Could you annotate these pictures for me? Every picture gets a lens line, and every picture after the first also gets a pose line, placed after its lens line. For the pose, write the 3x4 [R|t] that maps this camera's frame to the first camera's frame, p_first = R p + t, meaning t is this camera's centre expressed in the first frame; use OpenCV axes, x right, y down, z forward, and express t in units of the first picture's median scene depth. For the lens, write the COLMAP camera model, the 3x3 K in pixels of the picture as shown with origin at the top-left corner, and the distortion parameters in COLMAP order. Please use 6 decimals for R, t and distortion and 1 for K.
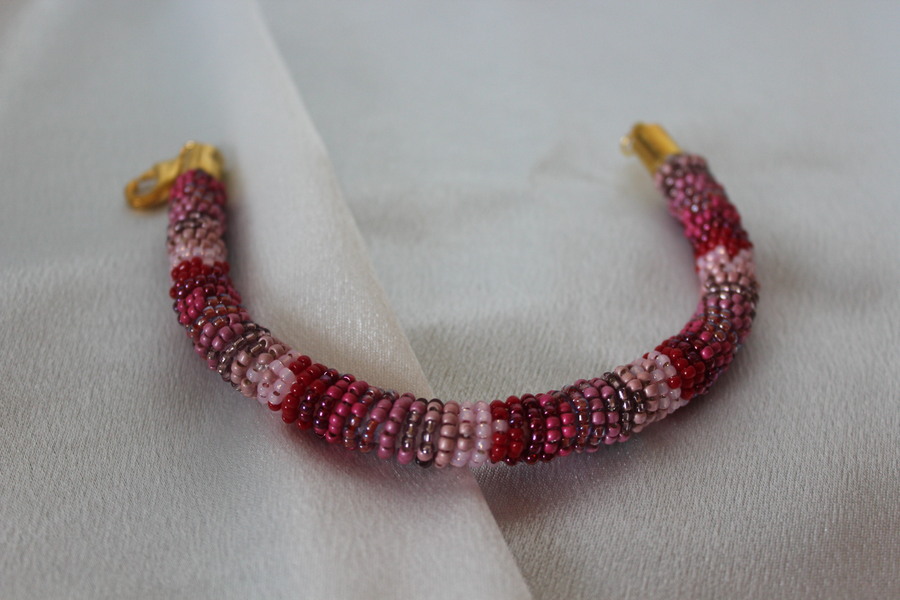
lens RADIAL K [[1152.7, 0, 382.8], [0, 1152.7, 300.9], [0, 0, 1]] dist [-0.134910, -0.012398]
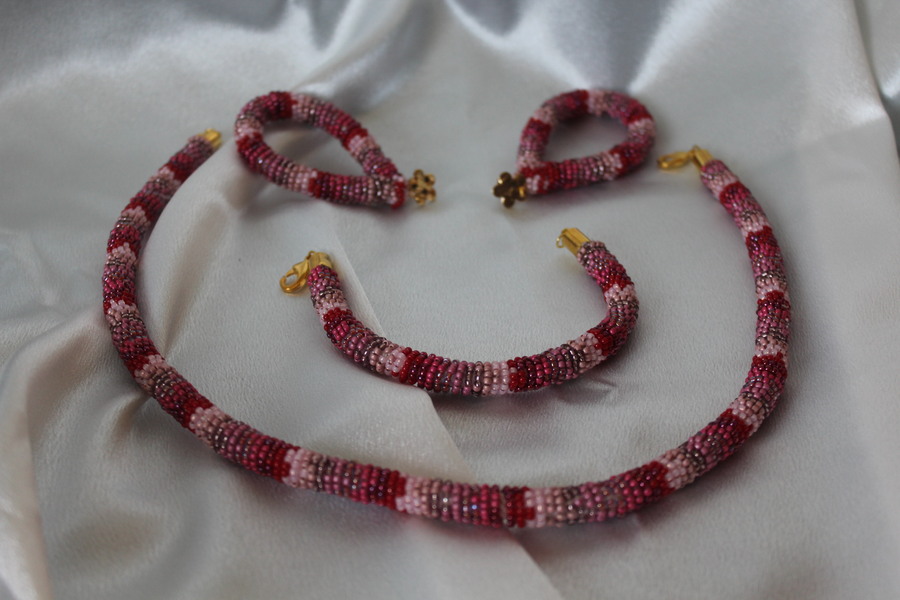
lens RADIAL K [[1178.4, 0, 450.0], [0, 1178.4, 300.0], [0, 0, 1]] dist [-0.026084, -0.018224]
pose [[0.989042, -0.073675, 0.127938, -0.245648], [0.091063, 0.986533, -0.135865, 0.244245], [-0.116205, 0.146027, 0.982432, -0.958717]]
